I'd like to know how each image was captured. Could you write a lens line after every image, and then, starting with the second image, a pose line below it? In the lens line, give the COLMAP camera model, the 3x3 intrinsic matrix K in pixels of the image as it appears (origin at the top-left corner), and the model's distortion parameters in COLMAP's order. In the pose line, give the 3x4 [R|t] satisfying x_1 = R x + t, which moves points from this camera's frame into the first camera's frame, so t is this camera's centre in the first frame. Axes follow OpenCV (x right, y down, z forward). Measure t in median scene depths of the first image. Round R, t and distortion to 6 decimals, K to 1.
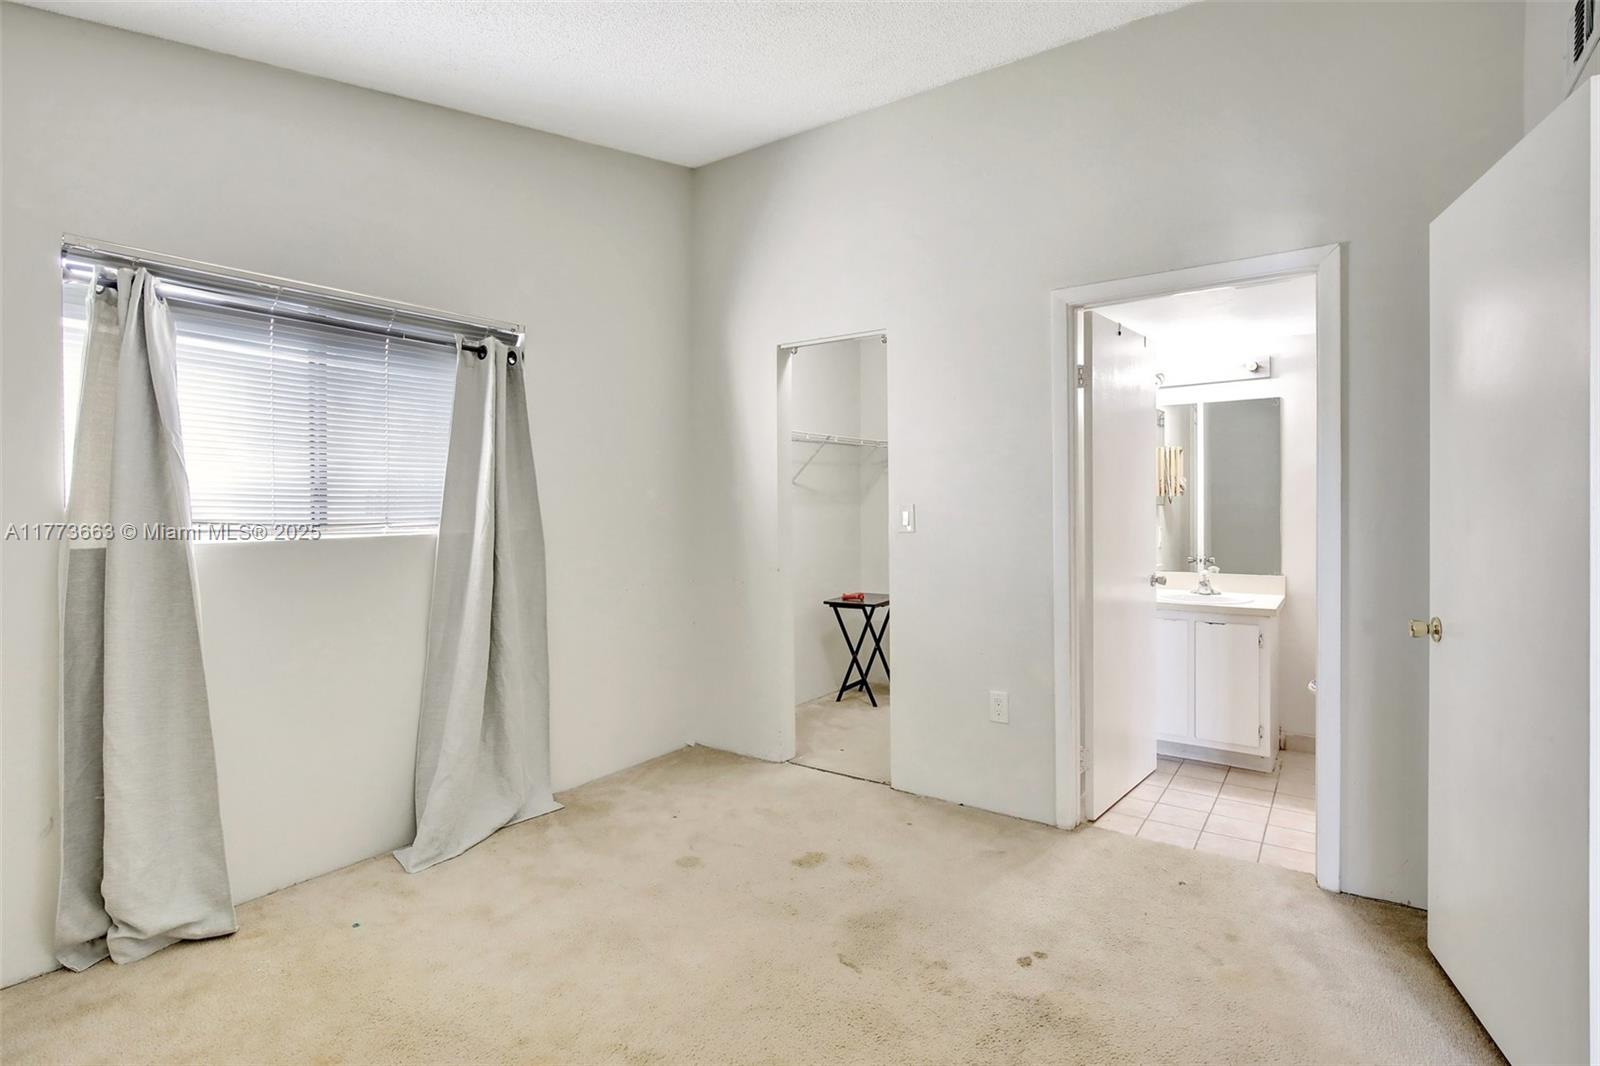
lens RADIAL K [[793.9, 0, 799.7], [0, 793.9, 509.1], [0, 0, 1]] dist [-0.018285, 0.000043]
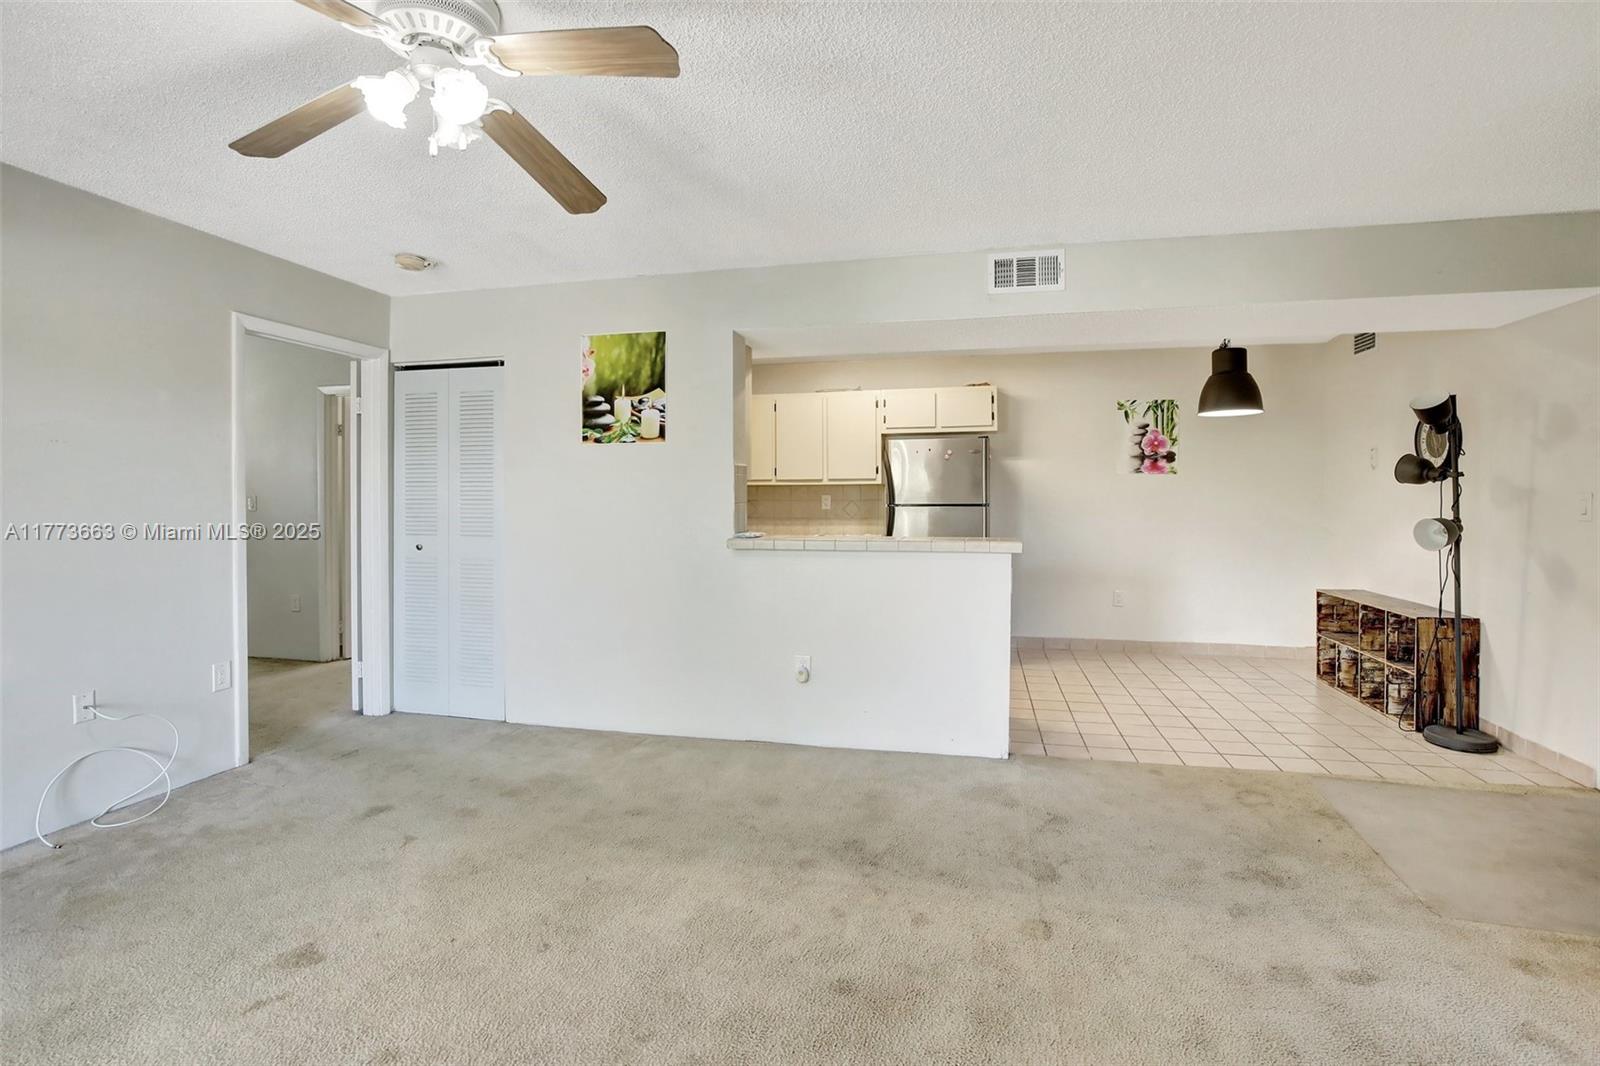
lens RADIAL K [[752.2, 0, 804.4], [0, 752.2, 503.7], [0, 0, 1]] dist [-0.029499, 0.001579]
pose [[0.921490, 0.001114, 0.388400, 0.730795], [-0.002743, 0.999990, 0.003642, 0.005025], [-0.388392, -0.004421, 0.921484, -1.175917]]
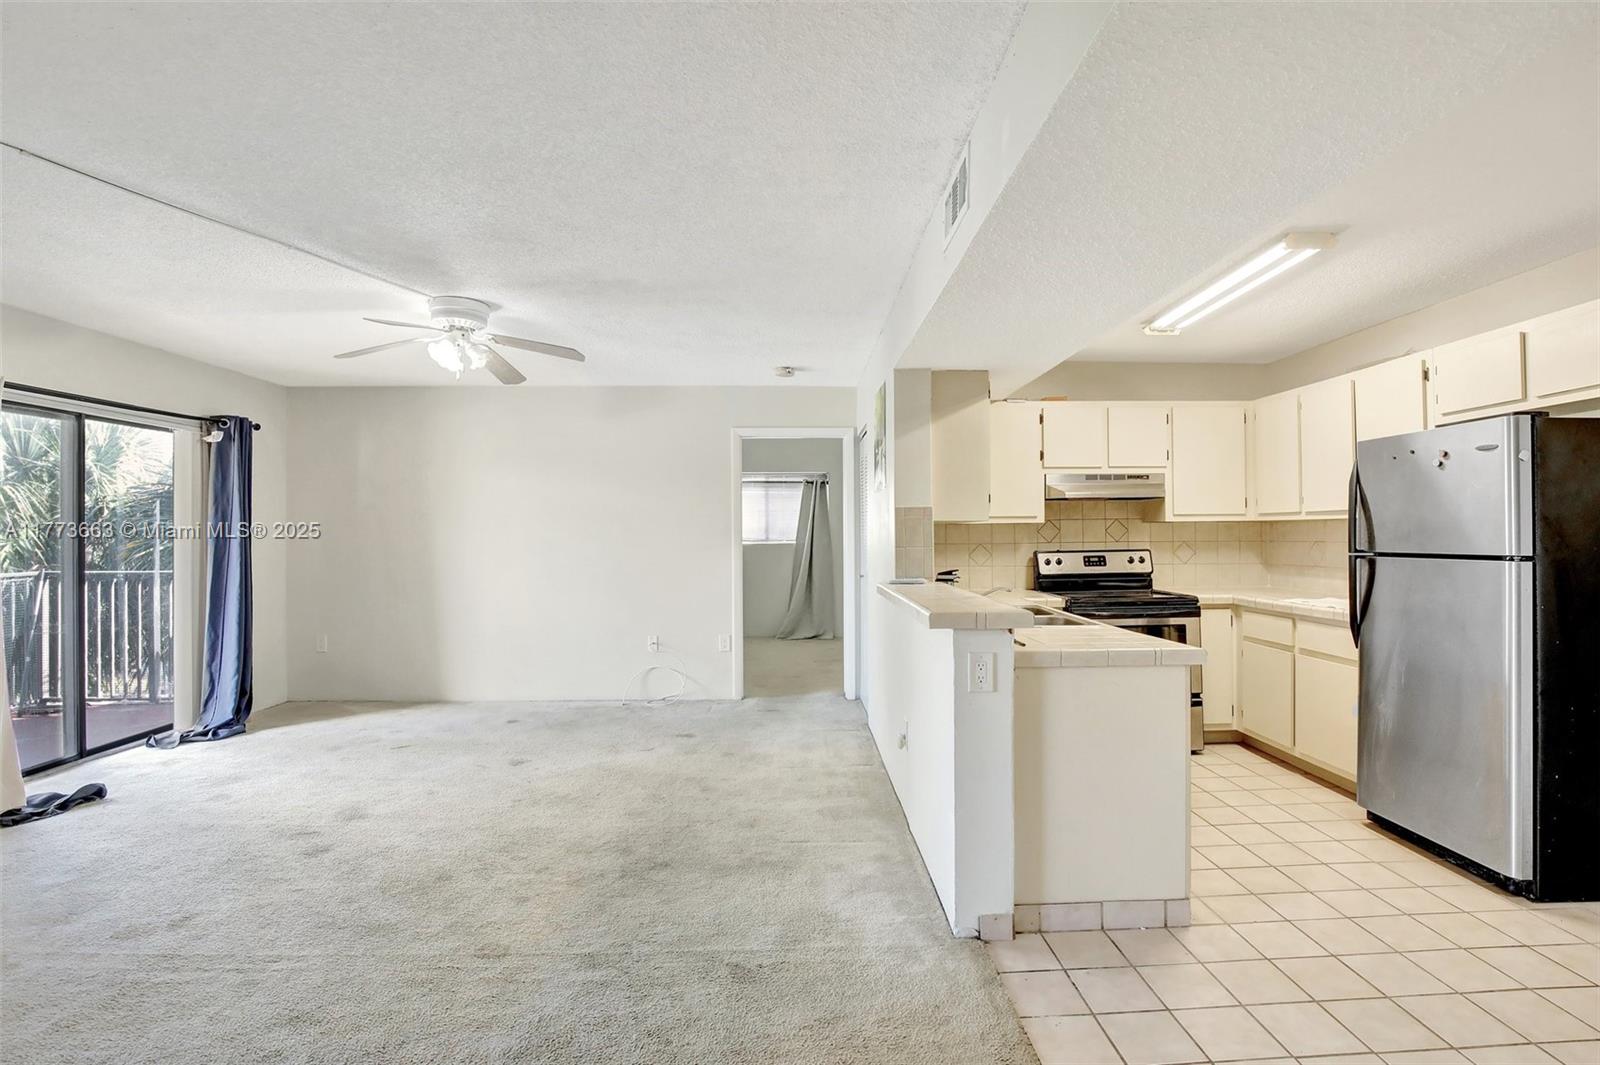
lens RADIAL K [[752.3, 0, 810.1], [0, 752.3, 527.4], [0, 0, 1]] dist [-0.029055, 0.000234]
pose [[0.610852, -0.002737, -0.791740, 2.015596], [-0.001425, 0.999989, -0.004557, -0.016732], [0.791744, 0.003912, 0.610841, -0.815425]]
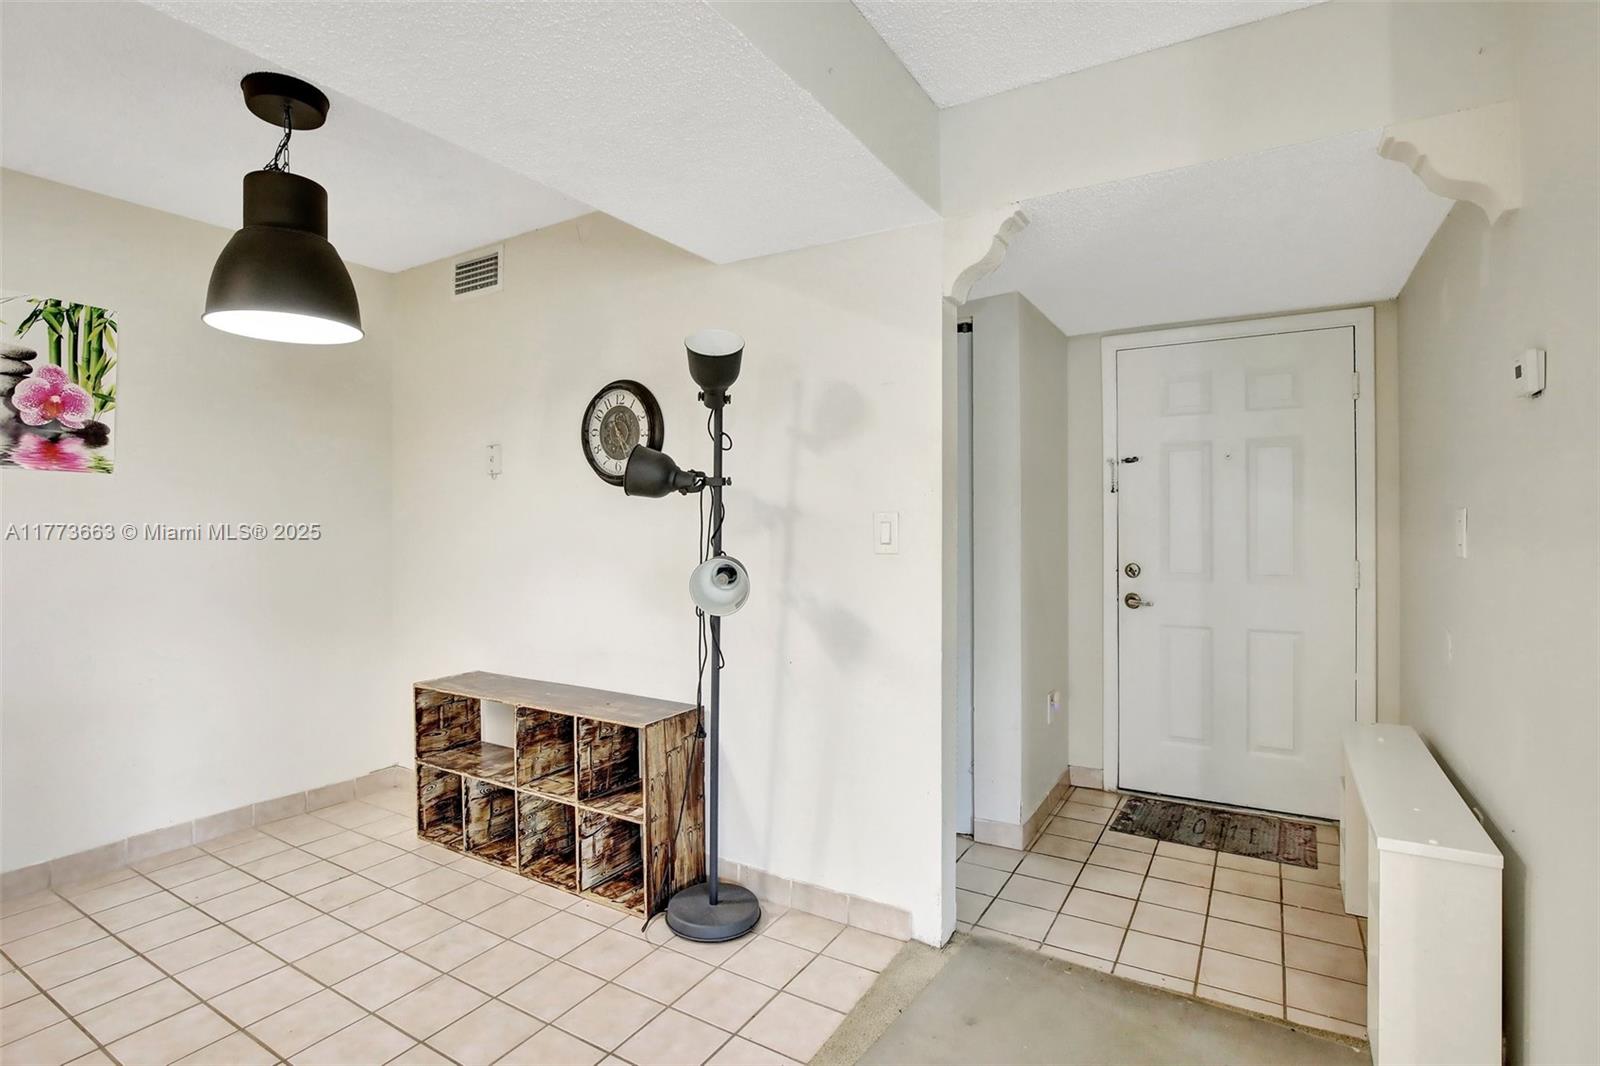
lens RADIAL K [[763.0, 0, 810.9], [0, 763.0, 523.0], [0, 0, 1]] dist [-0.031044, 0.000910]
pose [[-0.092586, 0.007013, 0.995680, 1.429543], [0.009043, 0.999940, -0.006202, 0.004288], [-0.995664, 0.008430, -0.092644, -0.501292]]
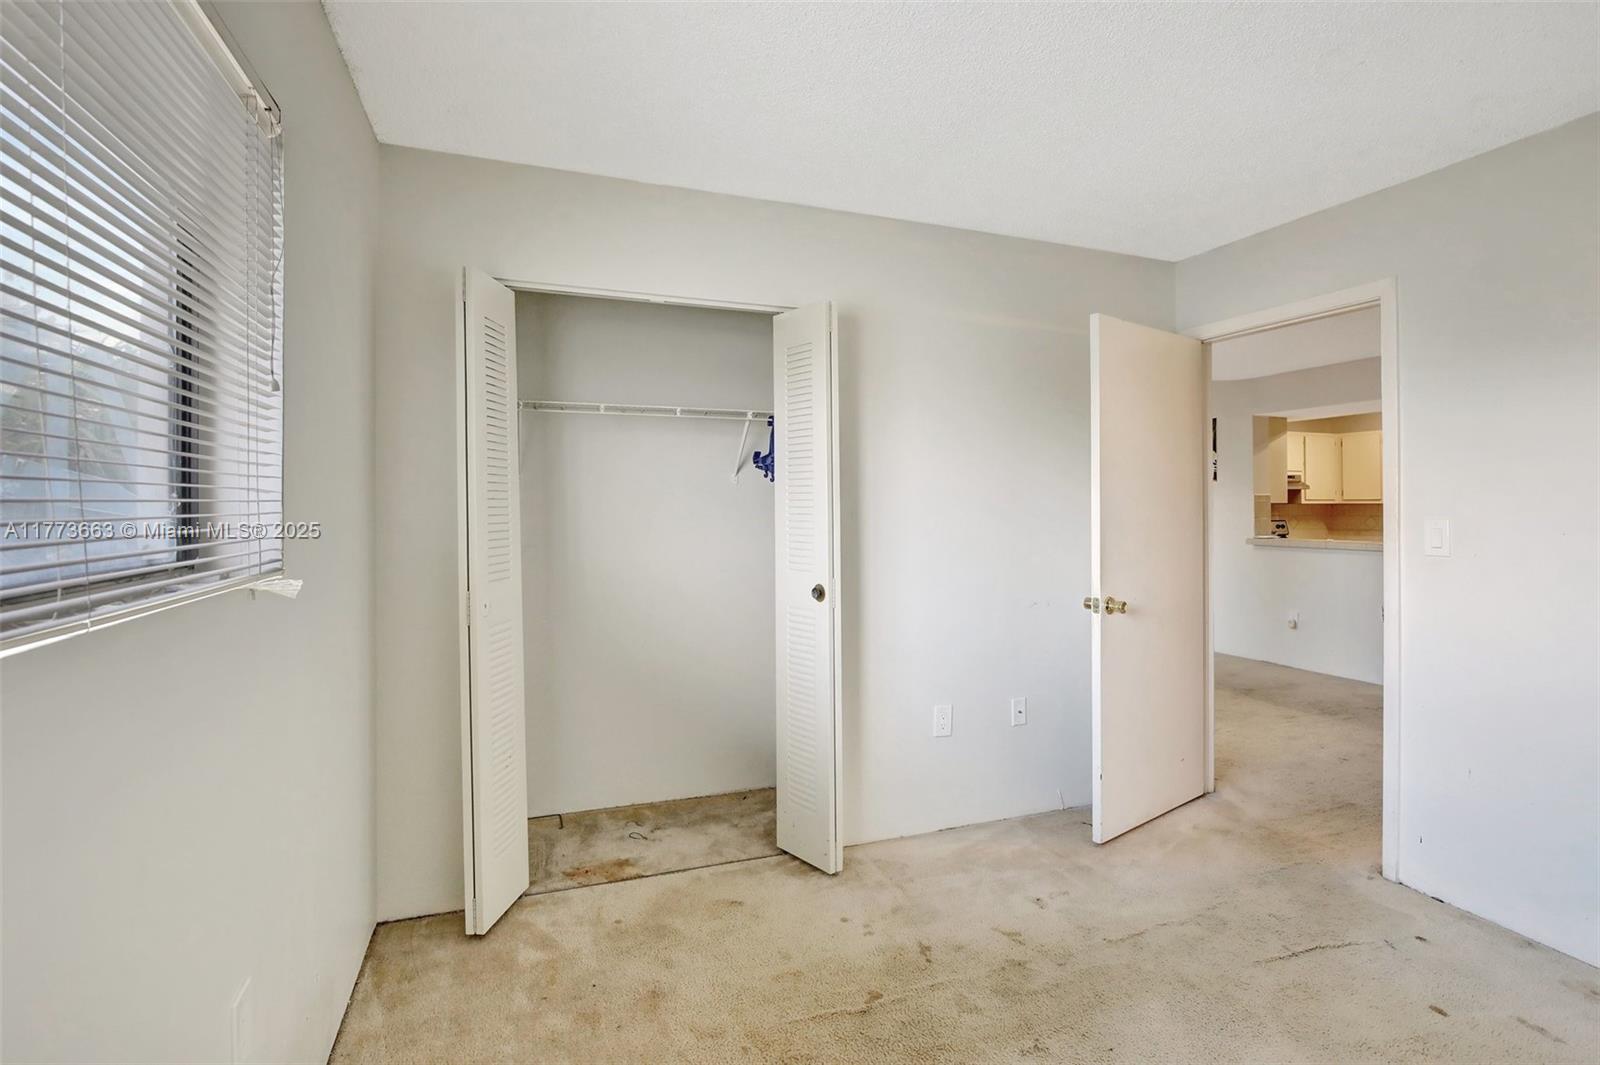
lens RADIAL K [[759.8, 0, 801.6], [0, 759.8, 491.9], [0, 0, 1]] dist [-0.033259, -0.000128]
pose [[0.827826, -0.003195, -0.560976, 1.251618], [-0.009322, 0.999767, -0.019450, -0.010656], [0.560908, 0.021331, 0.827603, -2.451514]]
